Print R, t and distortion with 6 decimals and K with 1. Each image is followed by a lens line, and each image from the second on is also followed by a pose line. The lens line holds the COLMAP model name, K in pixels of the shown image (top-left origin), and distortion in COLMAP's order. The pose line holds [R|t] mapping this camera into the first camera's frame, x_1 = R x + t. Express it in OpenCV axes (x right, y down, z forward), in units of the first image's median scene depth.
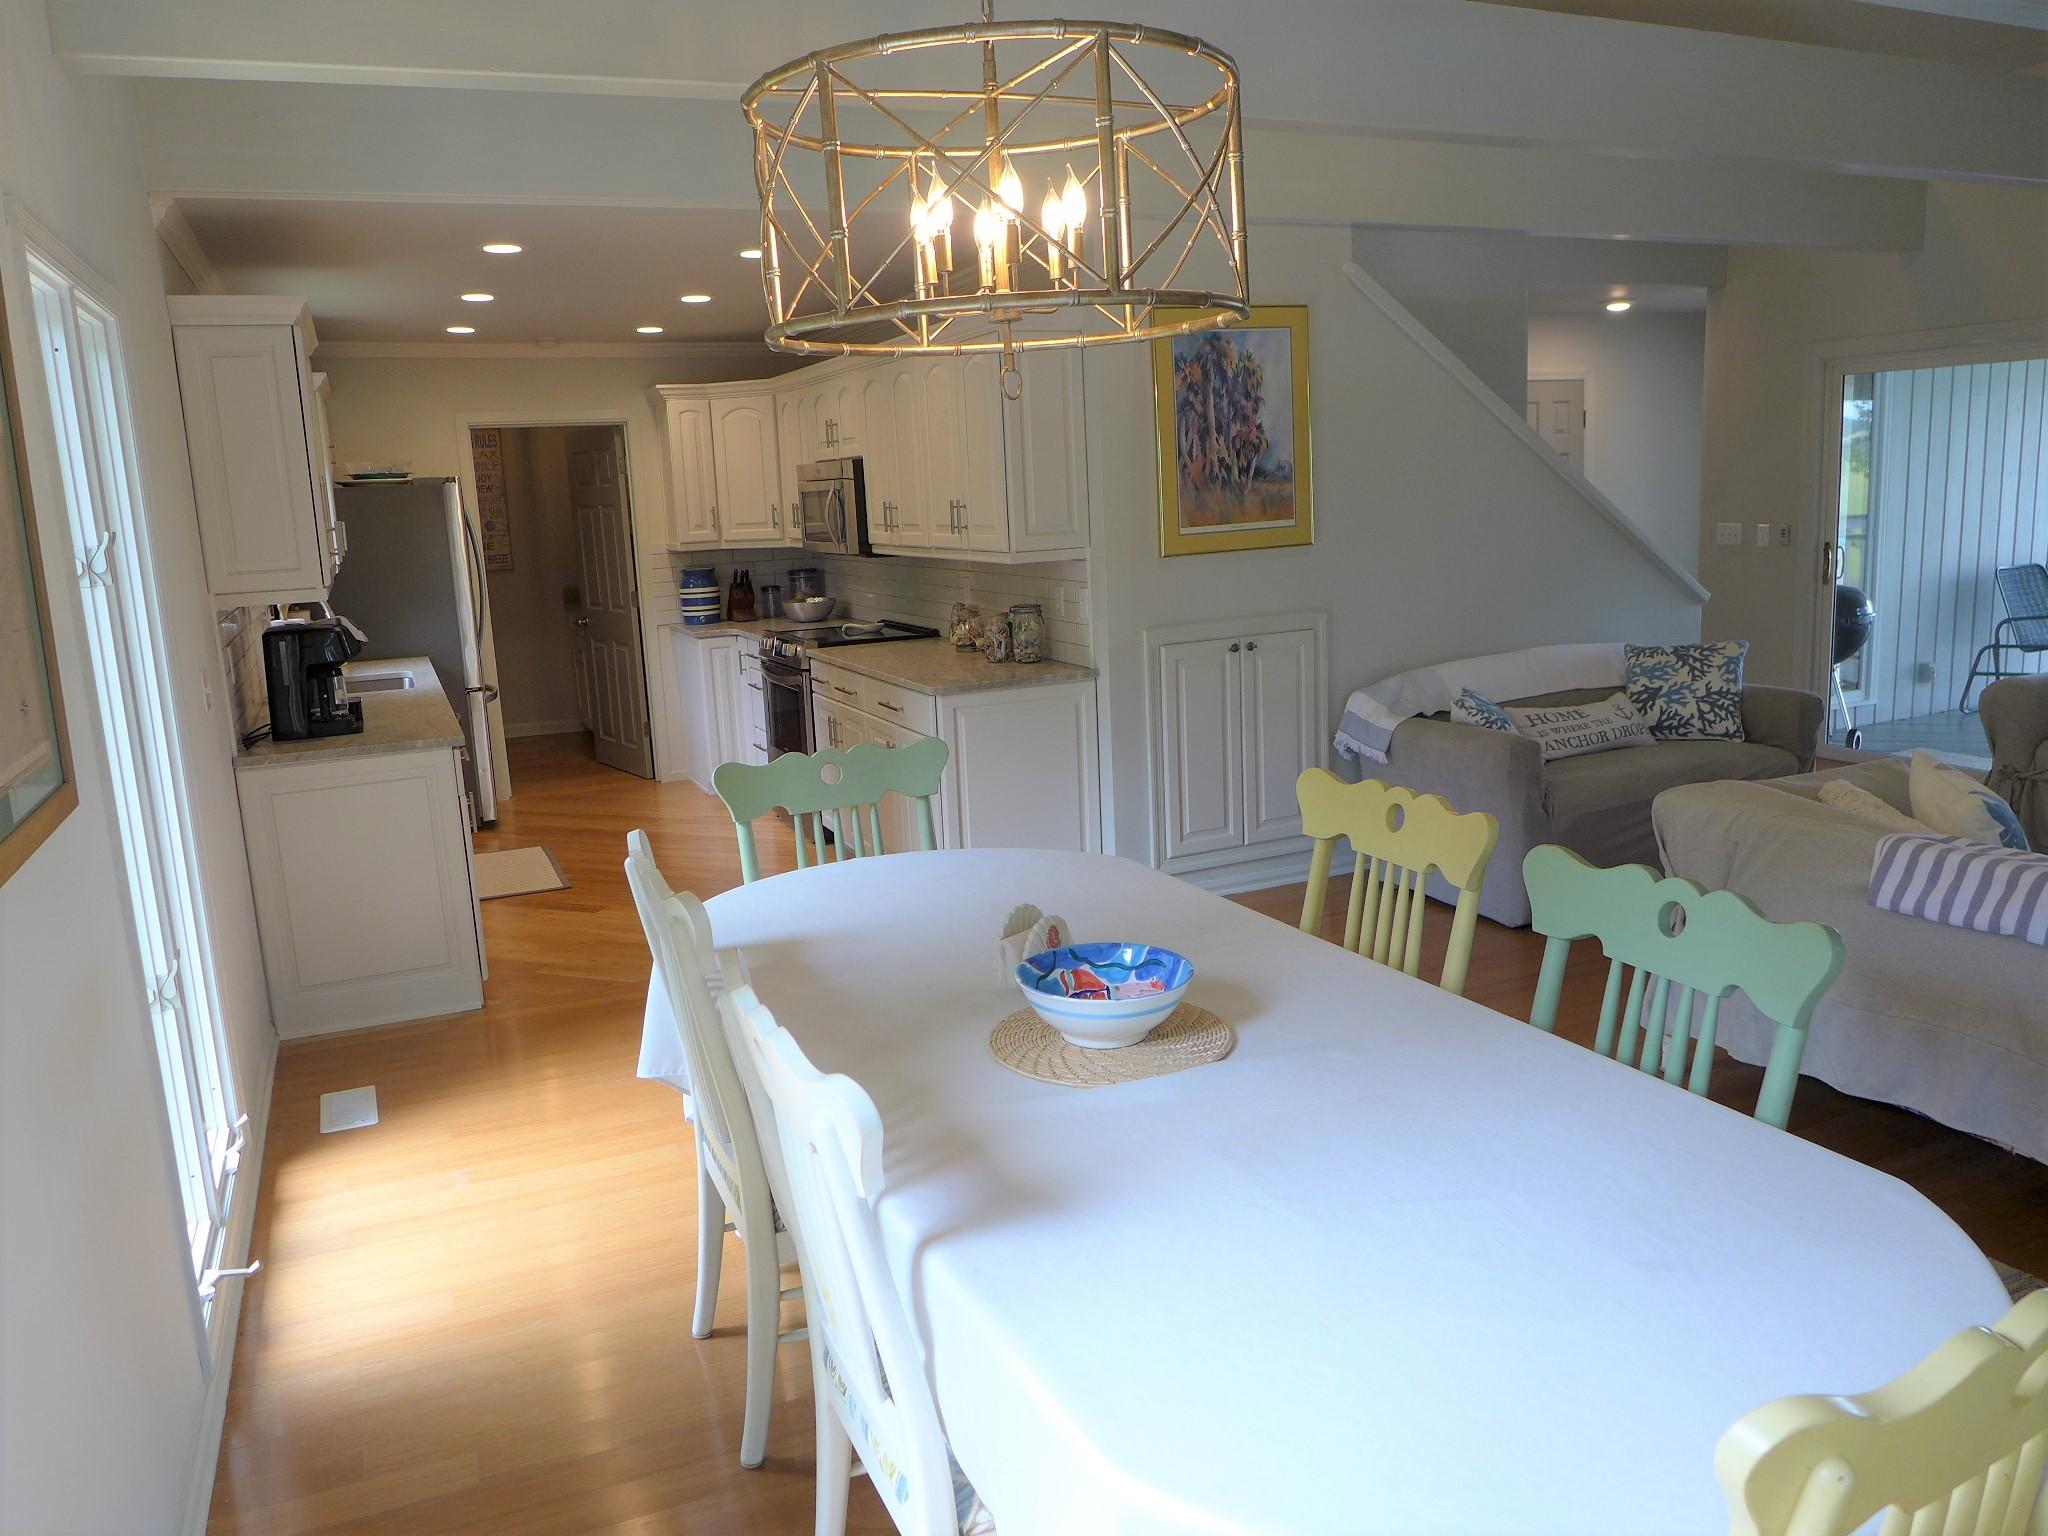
lens RADIAL K [[1465.2, 0, 991.0], [0, 1465.2, 780.0], [0, 0, 1]] dist [-0.050049, 0.013213]
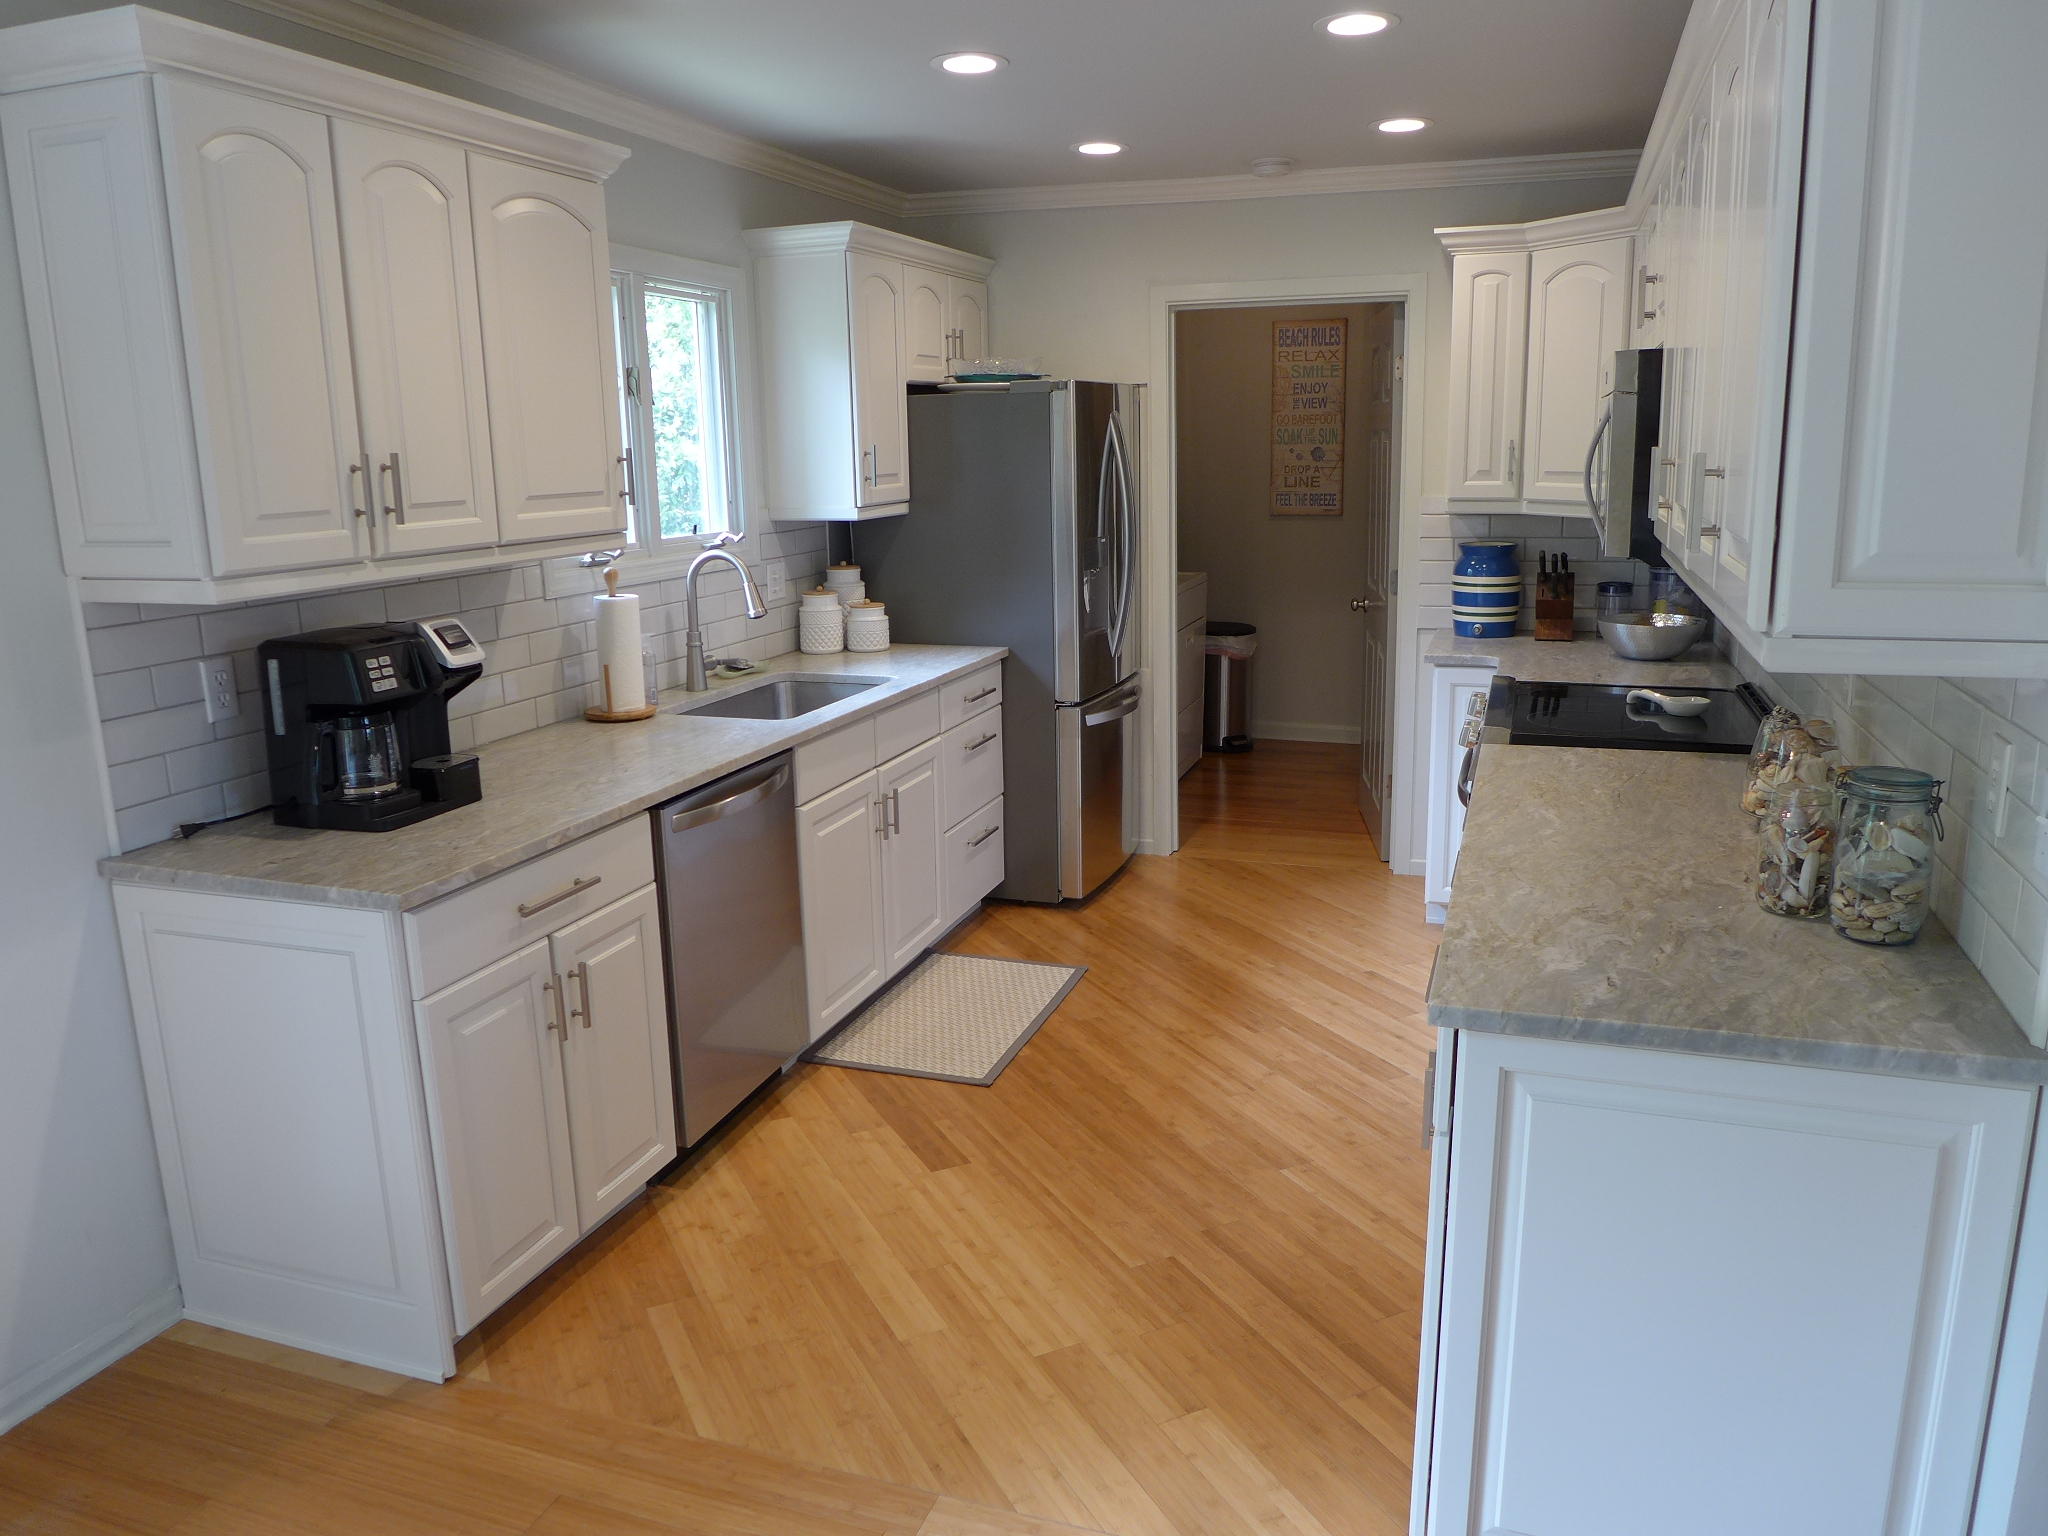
lens RADIAL K [[1465.2, 0, 1018.4], [0, 1465.2, 769.9], [0, 0, 1]] dist [-0.050049, 0.013213]
pose [[0.734224, 0.177134, -0.655392, 0.092369], [-0.145939, 0.983975, 0.102448, -0.124021], [0.663036, 0.020427, 0.748309, 0.614990]]
